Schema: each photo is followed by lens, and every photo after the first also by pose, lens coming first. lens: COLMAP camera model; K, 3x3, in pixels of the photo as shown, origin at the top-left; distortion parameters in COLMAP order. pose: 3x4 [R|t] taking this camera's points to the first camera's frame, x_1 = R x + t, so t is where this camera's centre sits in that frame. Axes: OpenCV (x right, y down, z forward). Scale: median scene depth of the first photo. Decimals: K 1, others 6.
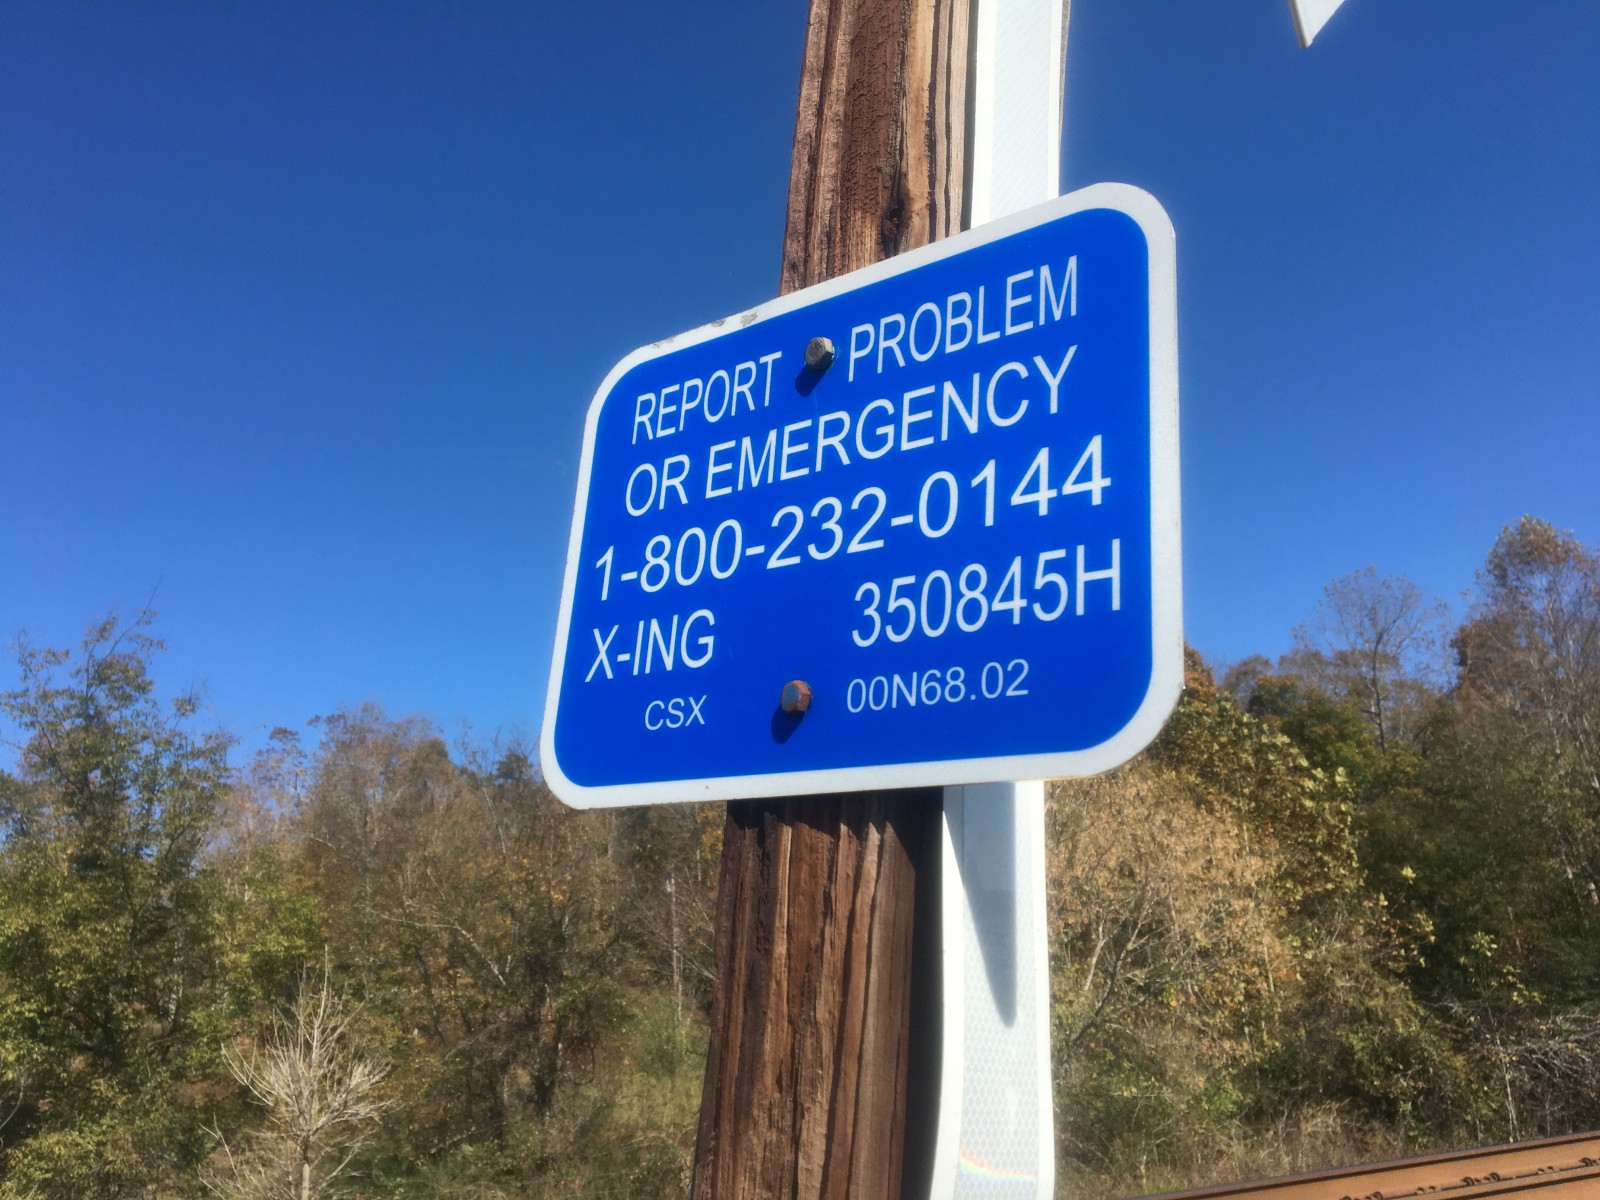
lens RADIAL K [[1430.4, 0, 800.0], [0, 1430.4, 600.0], [0, 0, 1]] dist [0.101810, -0.131634]
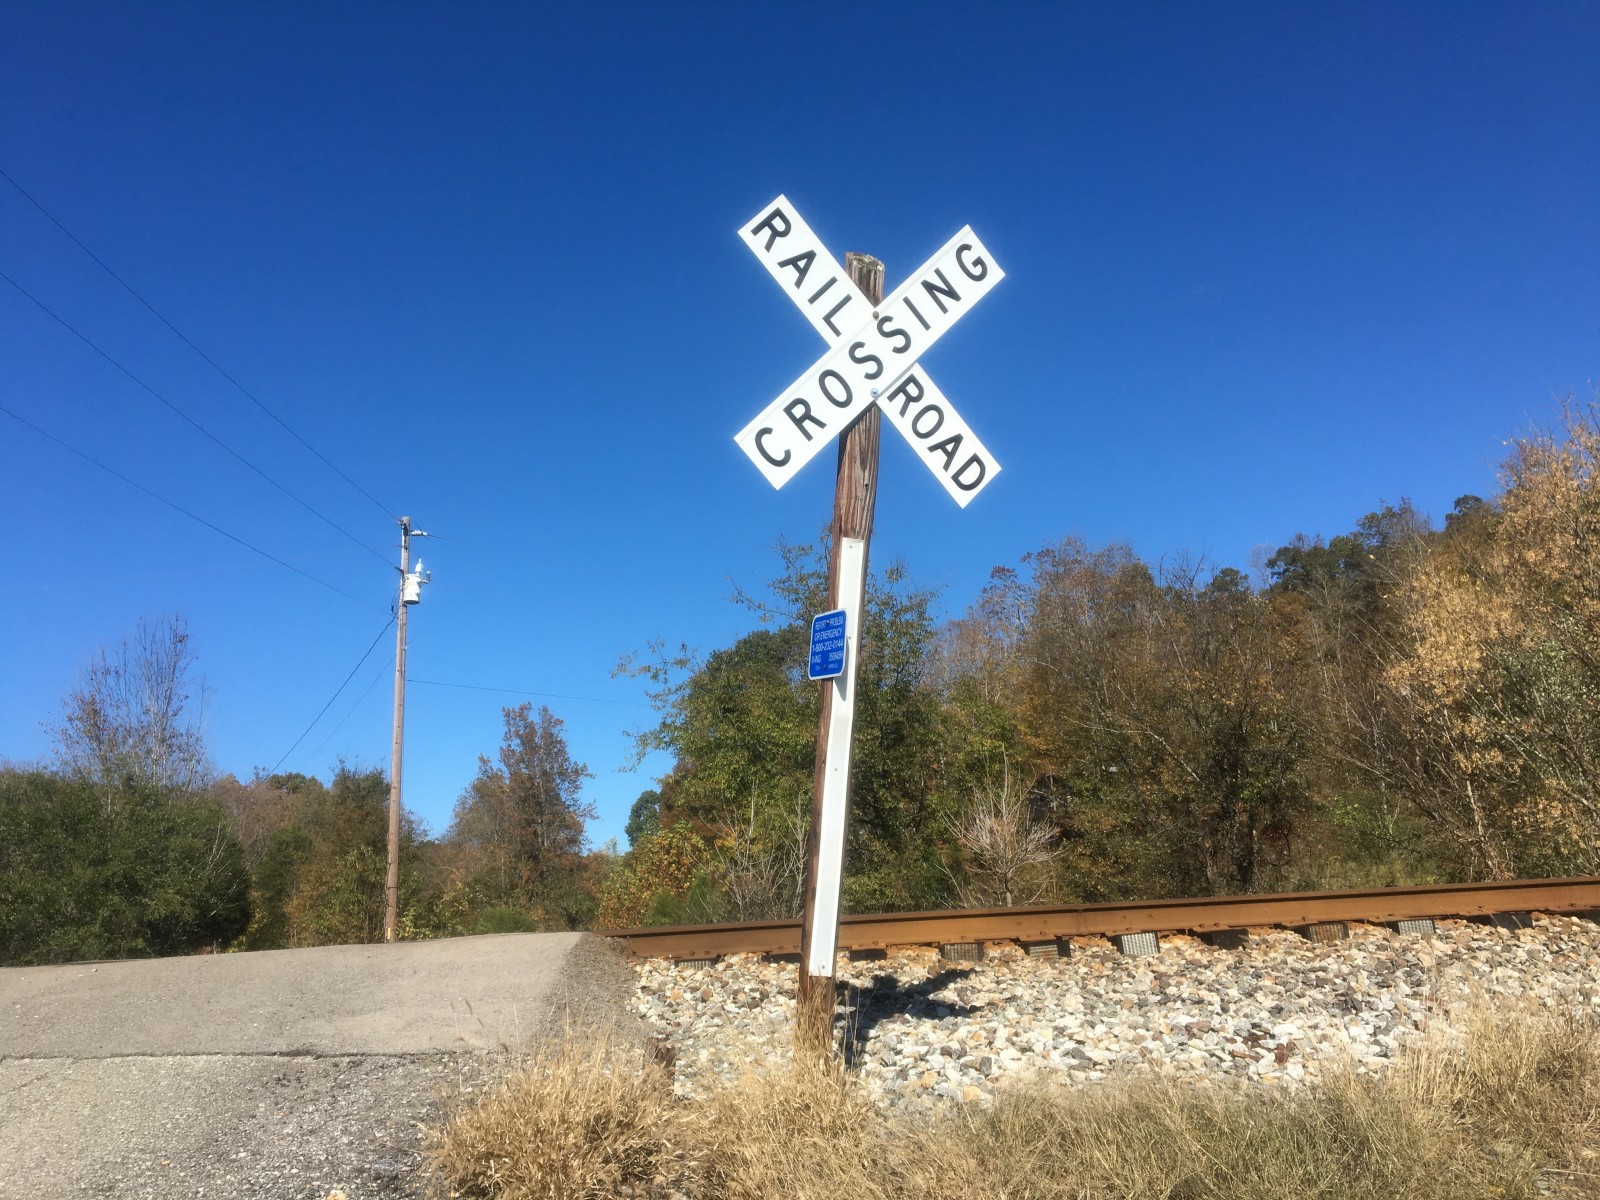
lens RADIAL K [[1430.4, 0, 800.0], [0, 1430.4, 600.0], [0, 0, 1]] dist [0.101810, -0.131634]
pose [[0.877092, -0.088645, -0.472072, 0.115293], [0.147304, 0.985106, 0.088704, -0.032380], [0.457178, -0.147340, 0.877086, -0.190505]]
